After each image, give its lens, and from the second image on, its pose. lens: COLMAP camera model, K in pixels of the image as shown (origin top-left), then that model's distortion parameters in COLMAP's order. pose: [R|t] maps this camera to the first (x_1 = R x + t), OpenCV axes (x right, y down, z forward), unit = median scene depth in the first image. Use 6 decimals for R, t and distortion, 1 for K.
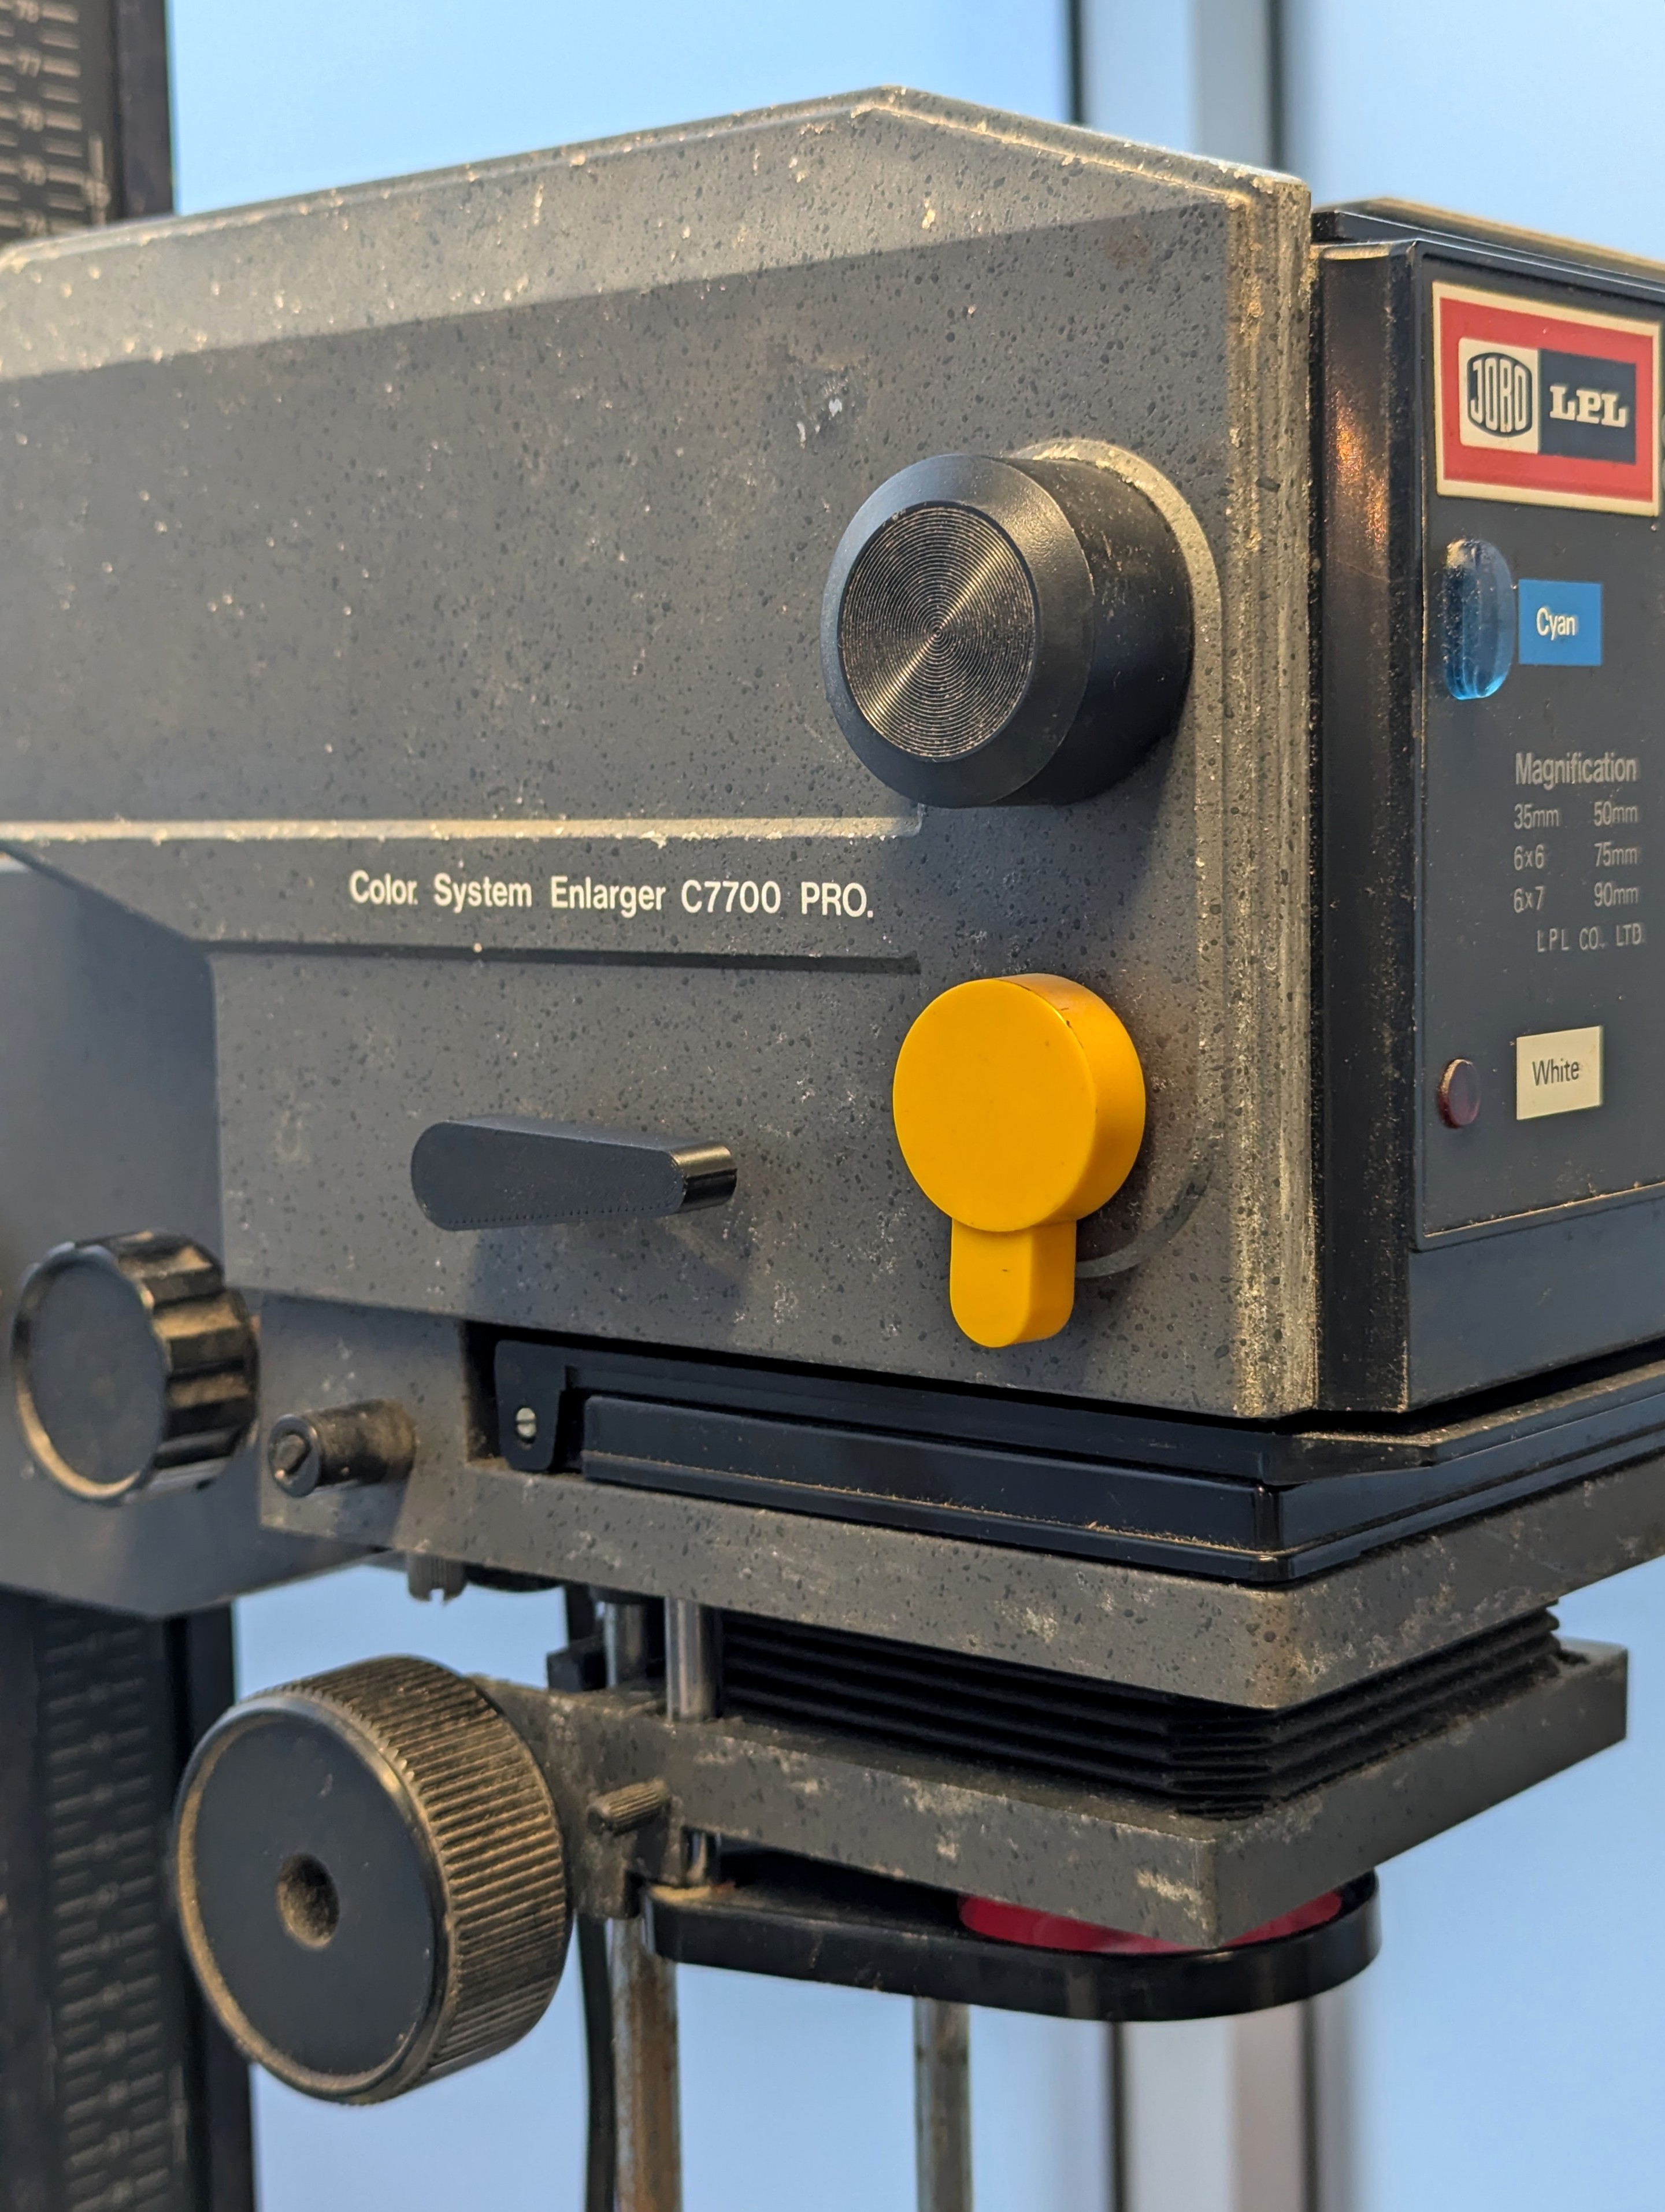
lens RADIAL K [[3465.7, 0, 857.9], [0, 3465.7, 1104.9], [0, 0, 1]] dist [0.309797, -2.211815]
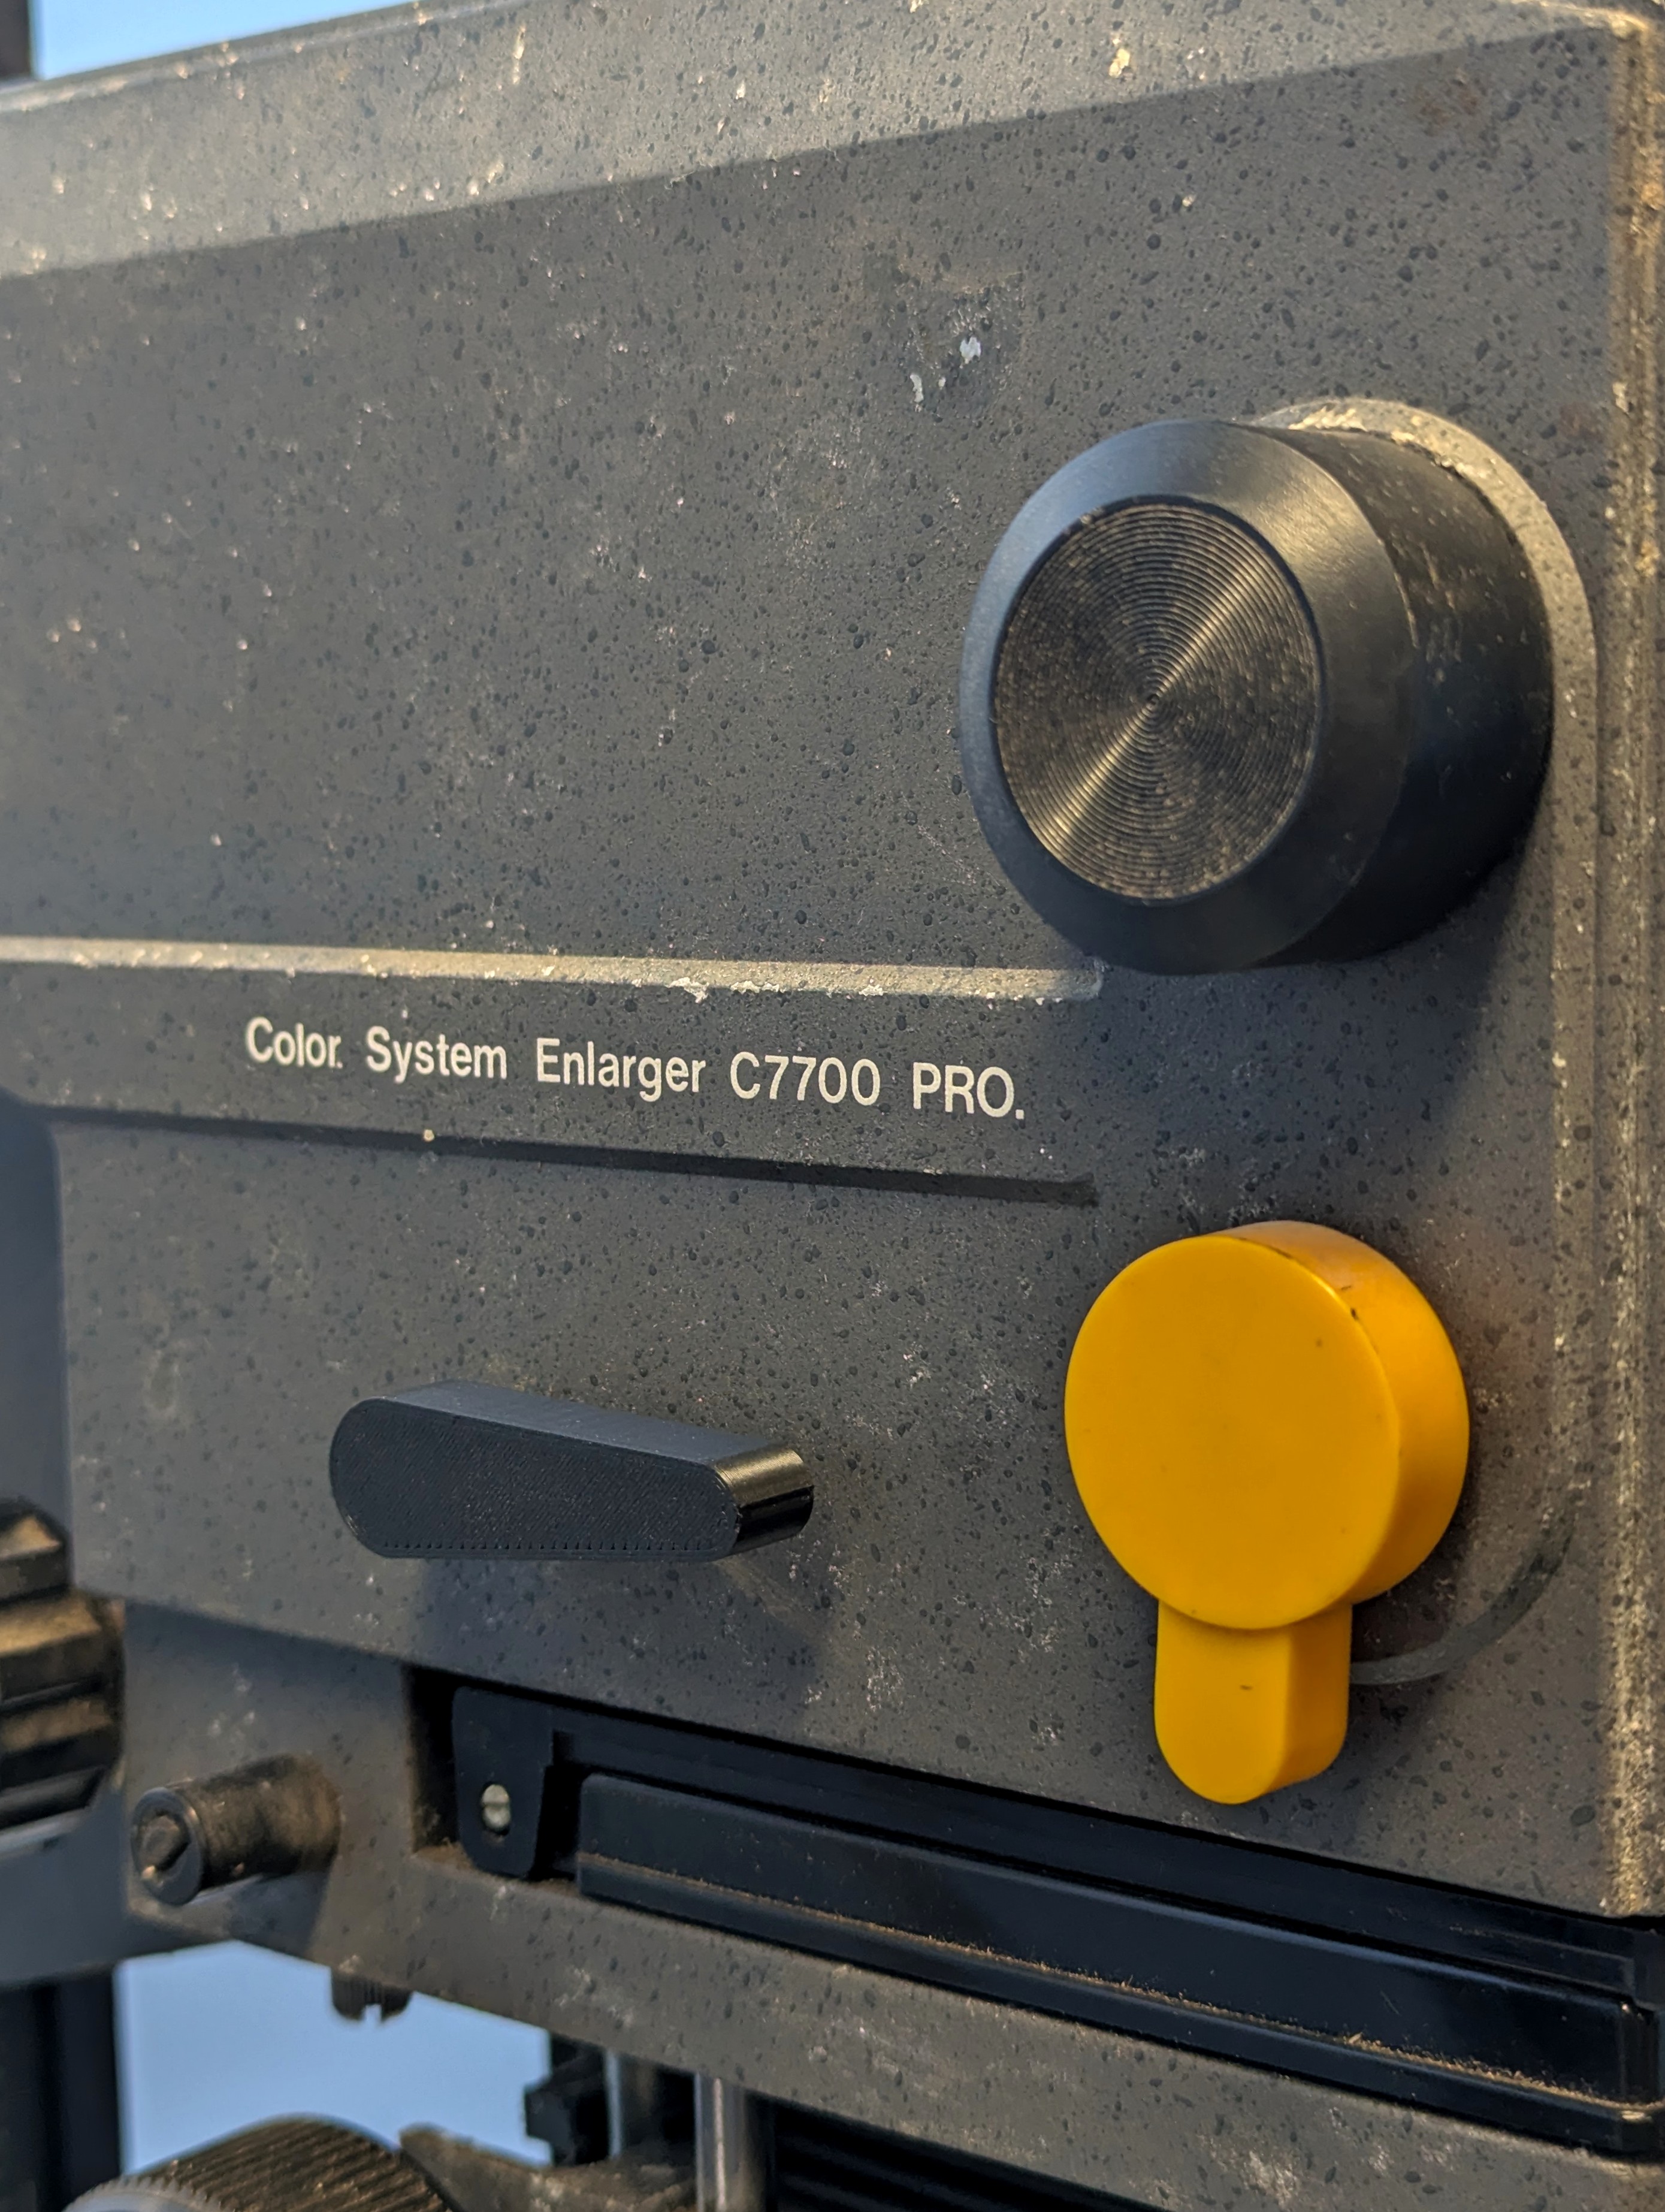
lens RADIAL K [[3567.3, 0, 869.9], [0, 3567.3, 1138.8], [0, 0, 1]] dist [0.221452, -1.349228]
pose [[0.999921, 0.001504, 0.012511, -0.032832], [-0.001648, 0.999932, 0.011572, -0.056731], [-0.012493, -0.011591, 0.999855, 0.310421]]
